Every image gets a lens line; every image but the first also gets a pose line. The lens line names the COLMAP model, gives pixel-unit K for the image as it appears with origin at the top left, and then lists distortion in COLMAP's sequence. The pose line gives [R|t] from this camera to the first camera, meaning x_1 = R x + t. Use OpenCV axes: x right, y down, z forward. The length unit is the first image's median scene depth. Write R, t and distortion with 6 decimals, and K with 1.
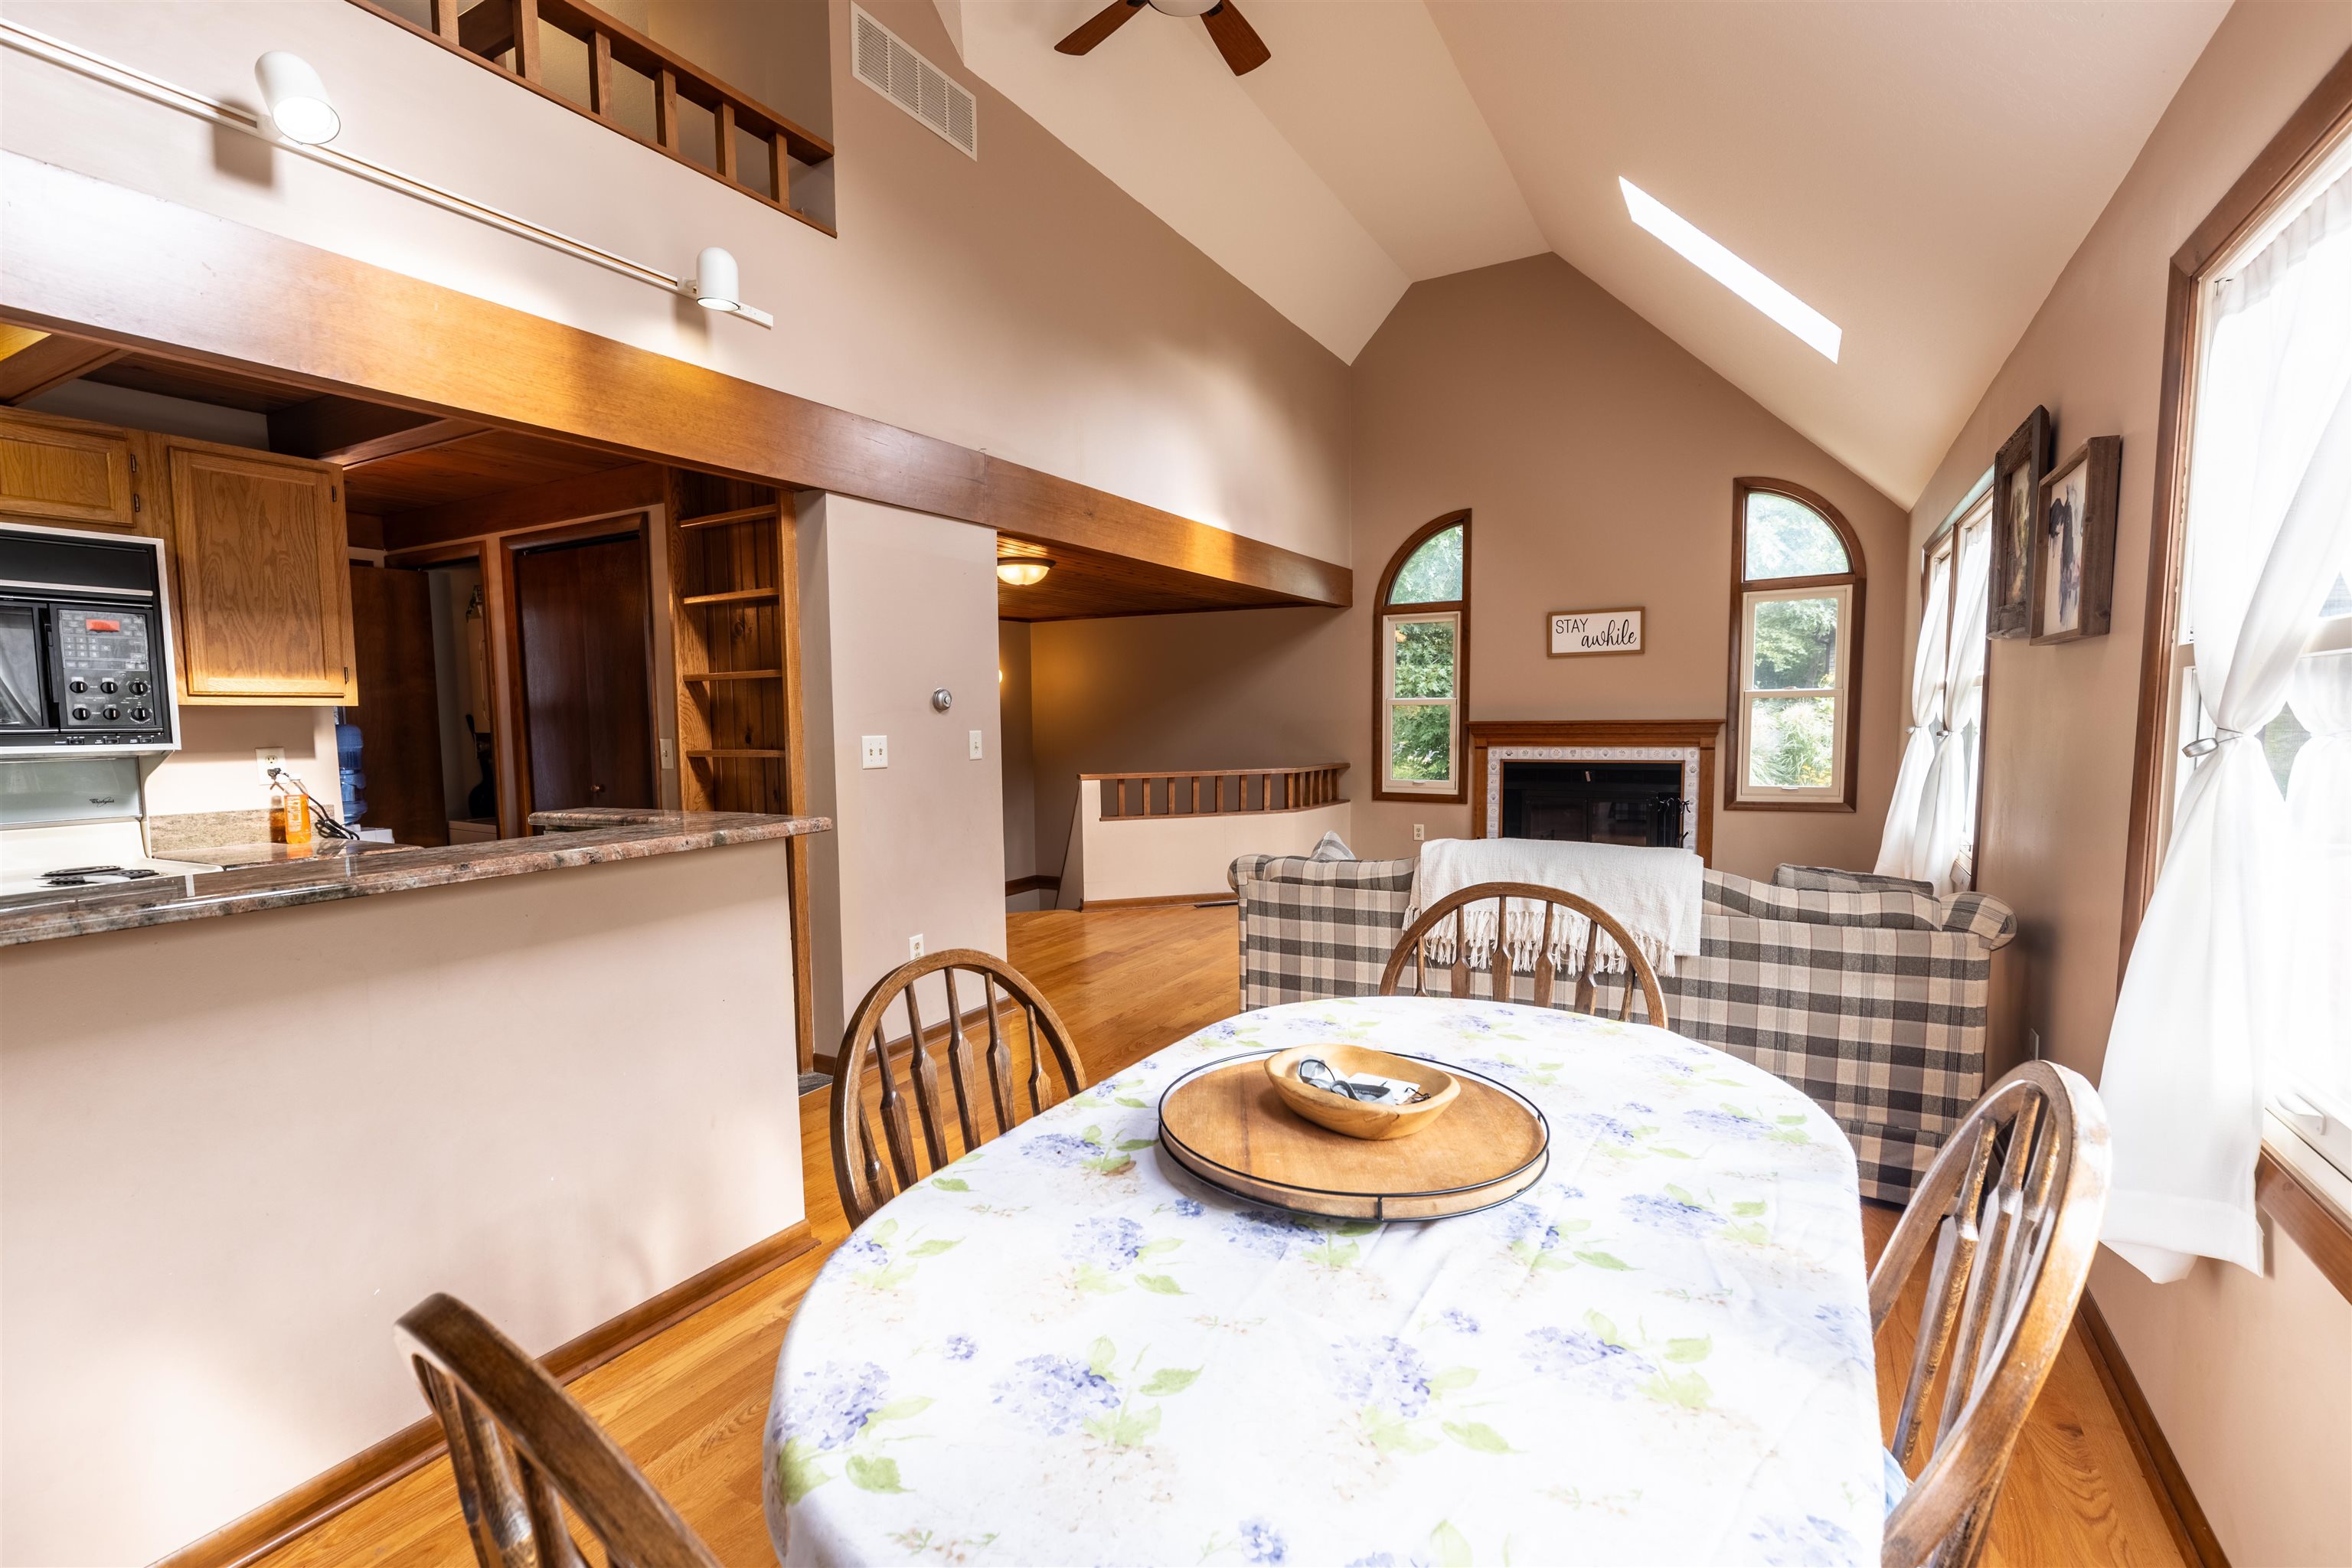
lens RADIAL K [[1052.6, 0, 1176.0], [0, 1052.6, 796.0], [0, 0, 1]] dist [0.003797, 0.000467]
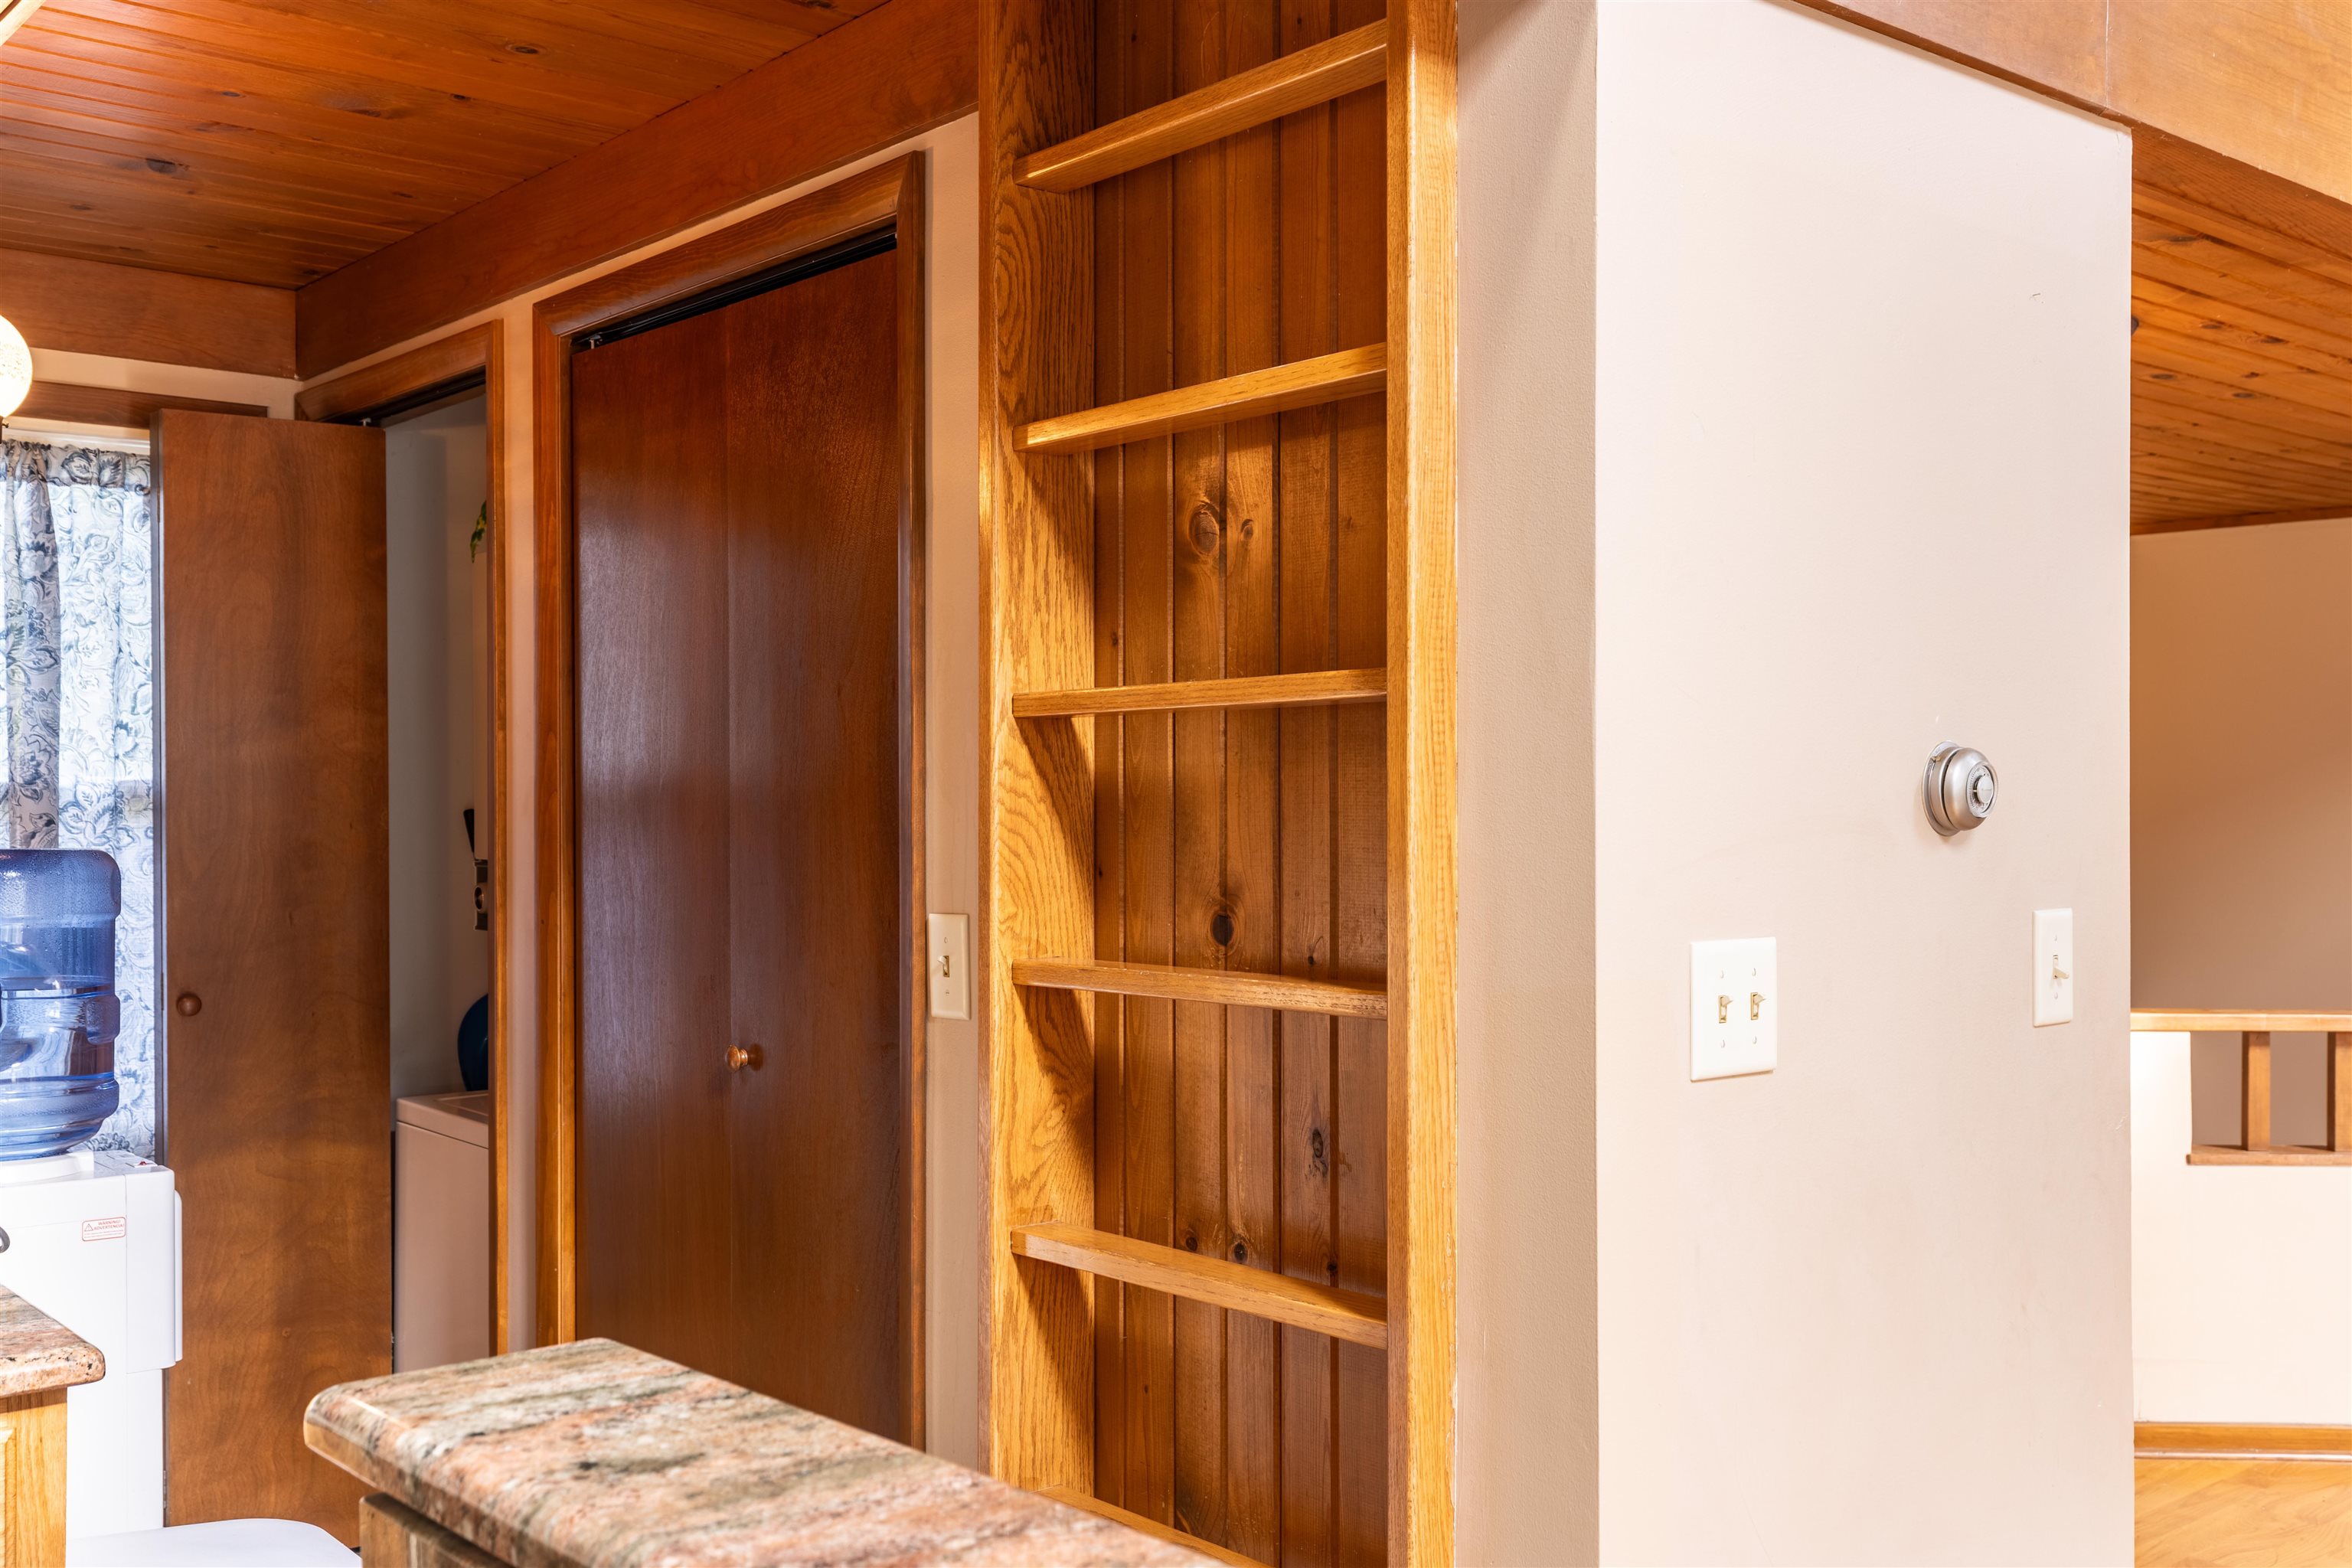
lens RADIAL K [[2293.5, 0, 1175.4], [0, 2293.5, 799.9], [0, 0, 1]] dist [0.080596, 0.000000]
pose [[0.940332, 0.010560, -0.340094, -0.209126], [-0.036078, 0.996978, -0.068796, -0.044289], [0.338340, 0.076961, 0.937872, 0.422615]]
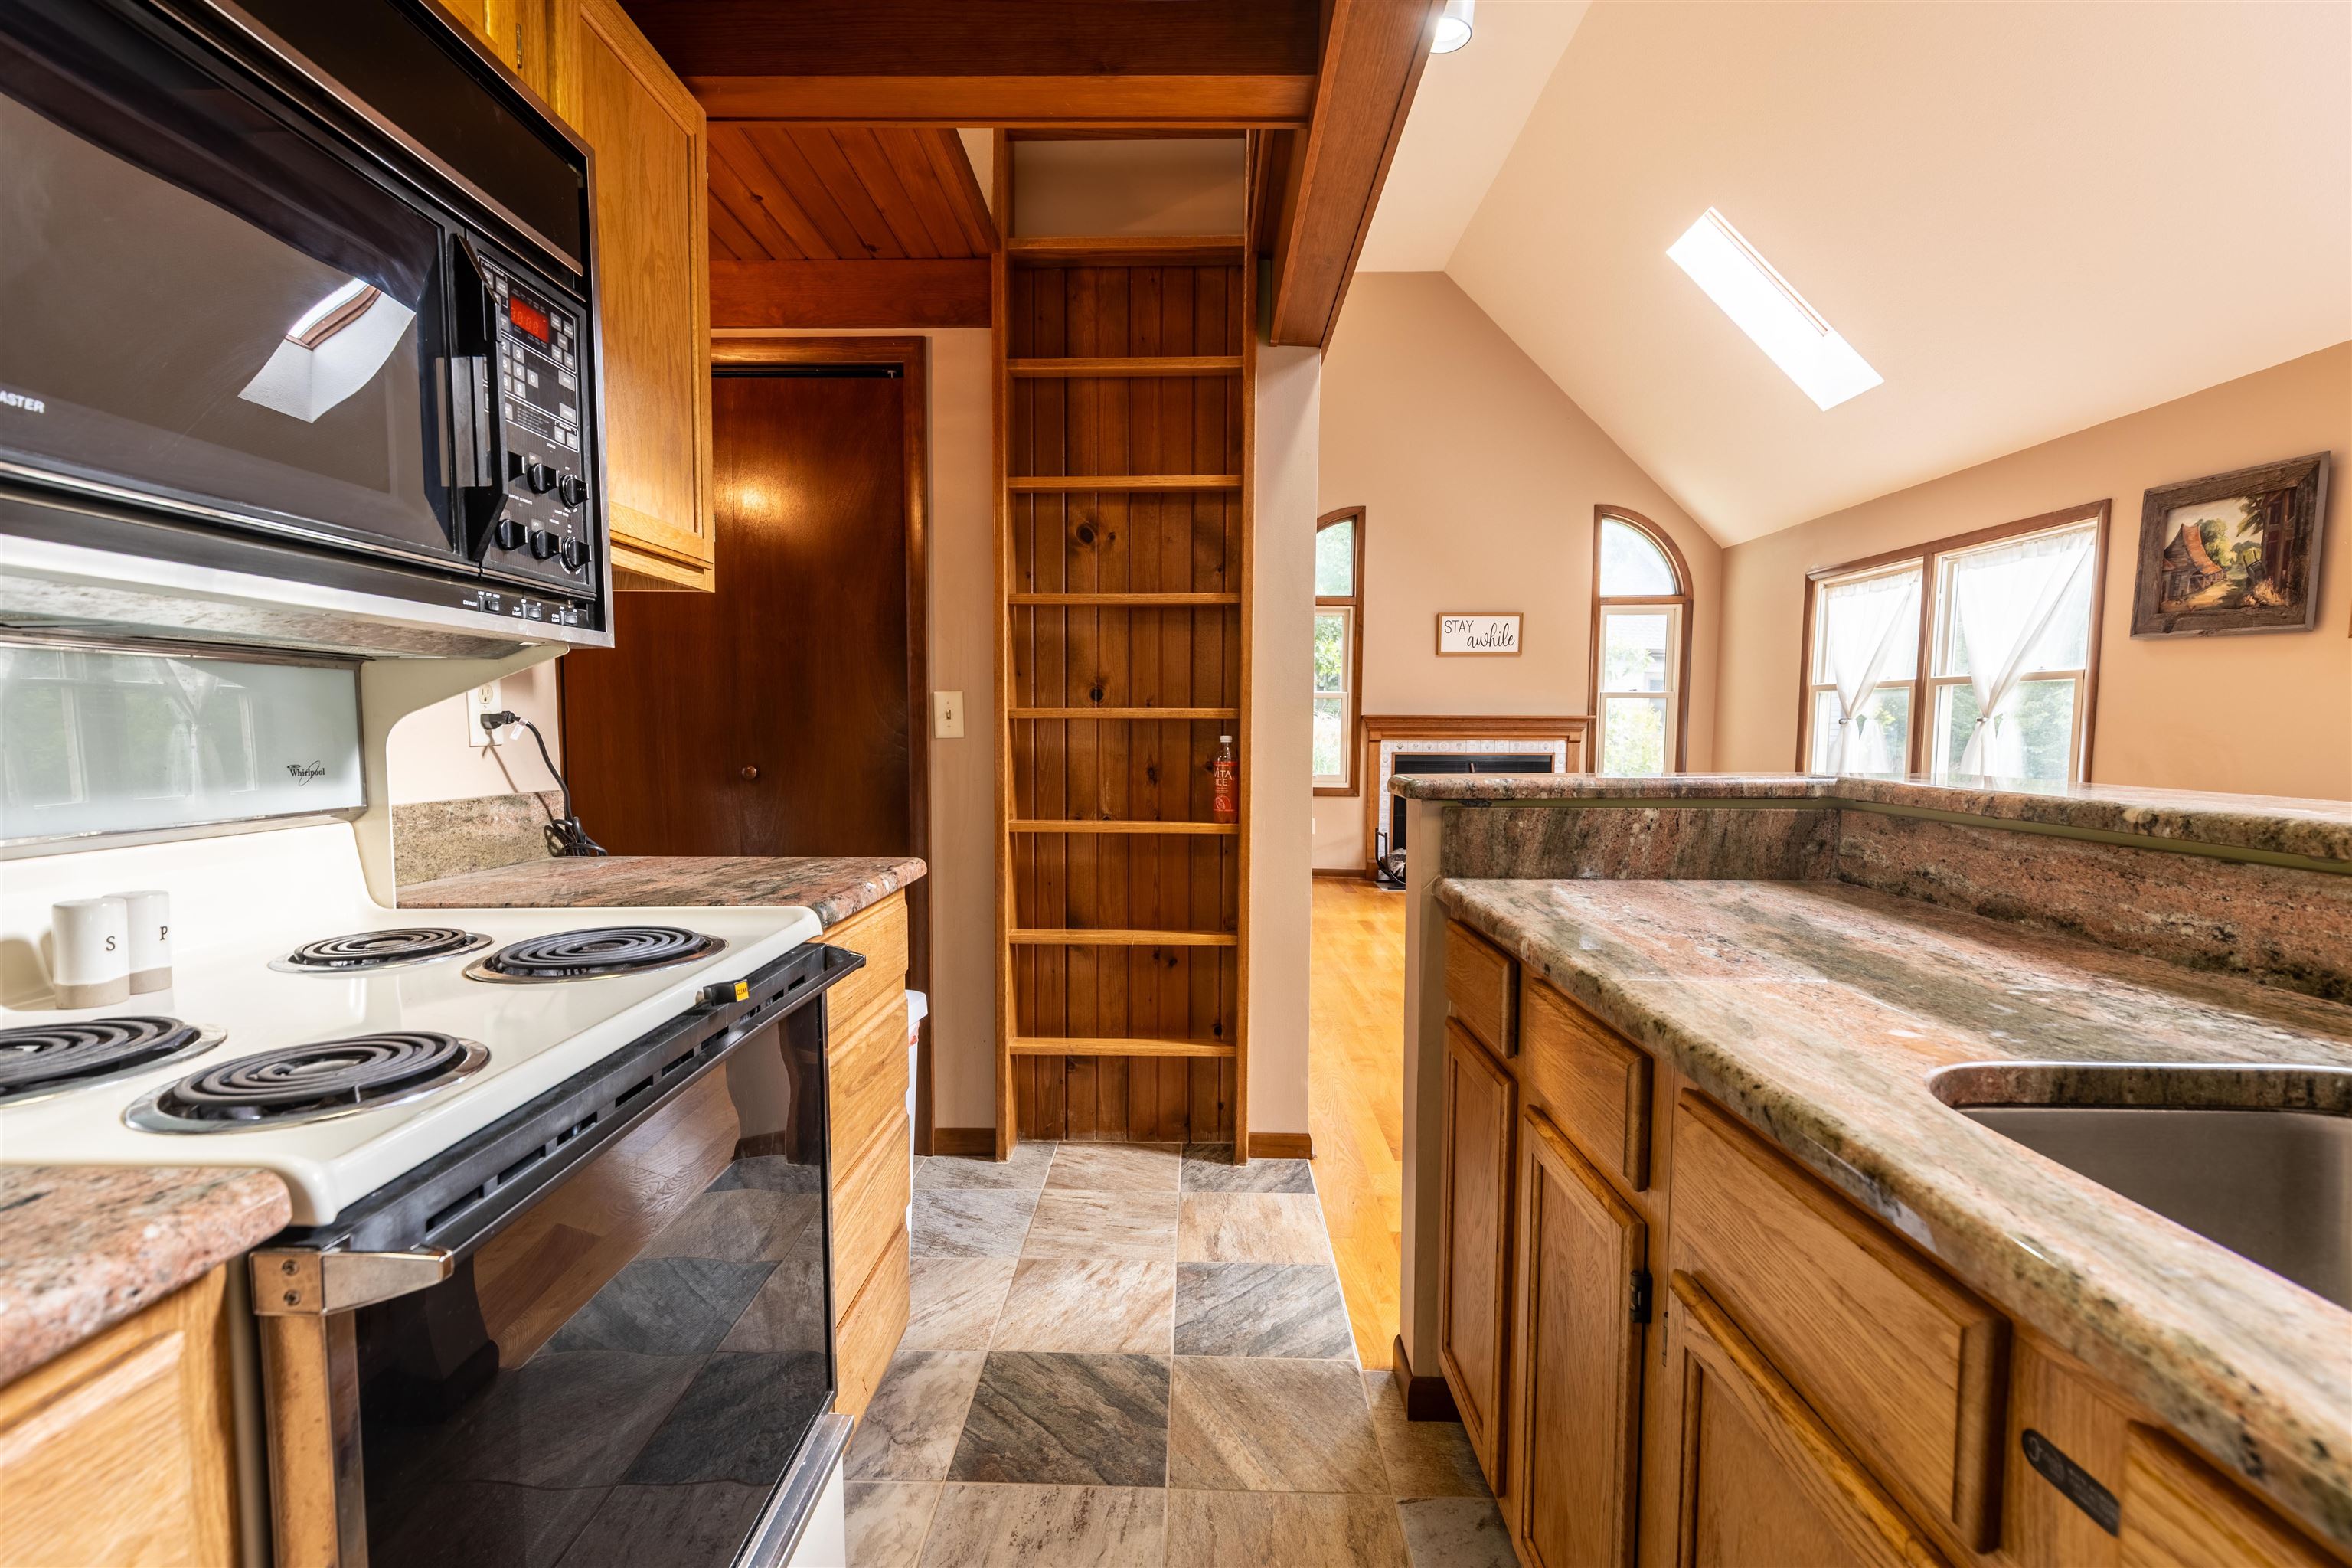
lens RADIAL K [[1052.6, 0, 1178.4], [0, 1052.6, 790.2], [0, 0, 1]] dist [0.003797, 0.000467]
pose [[0.870786, -0.012862, 0.491493, -0.678952], [0.021090, 0.999715, -0.011203, 0.017160], [-0.491209, 0.020121, 0.870809, 0.365078]]
